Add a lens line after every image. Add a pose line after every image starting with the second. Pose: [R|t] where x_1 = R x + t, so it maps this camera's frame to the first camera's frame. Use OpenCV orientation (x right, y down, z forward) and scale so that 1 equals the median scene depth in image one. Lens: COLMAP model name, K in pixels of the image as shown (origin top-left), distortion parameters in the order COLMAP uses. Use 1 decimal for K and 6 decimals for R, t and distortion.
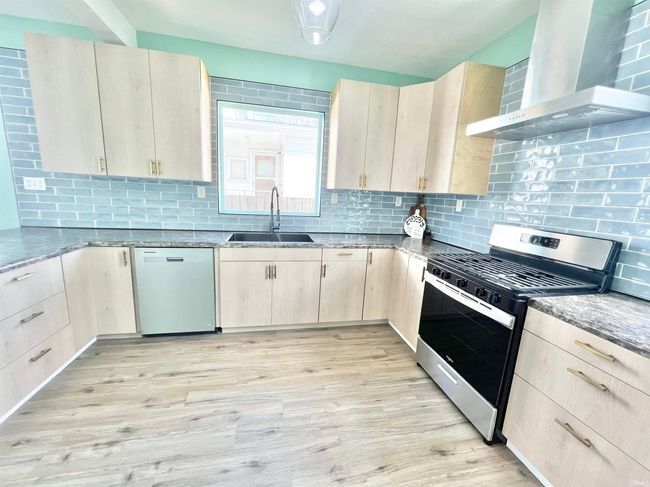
lens RADIAL K [[261.6, 0, 323.1], [0, 261.6, 243.1], [0, 0, 1]] dist [-0.000582, -0.000067]
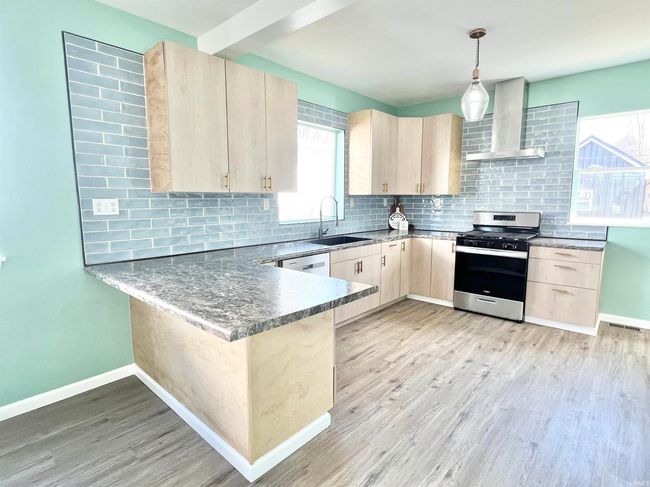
lens RADIAL K [[345.0, 0, 325.3], [0, 345.0, 243.9], [0, 0, 1]] dist [0.001094, -0.000067]
pose [[0.805360, -0.129583, 0.578450, -1.161292], [0.153761, 0.988081, 0.007271, -0.027747], [-0.572498, 0.083087, 0.815686, -0.181456]]
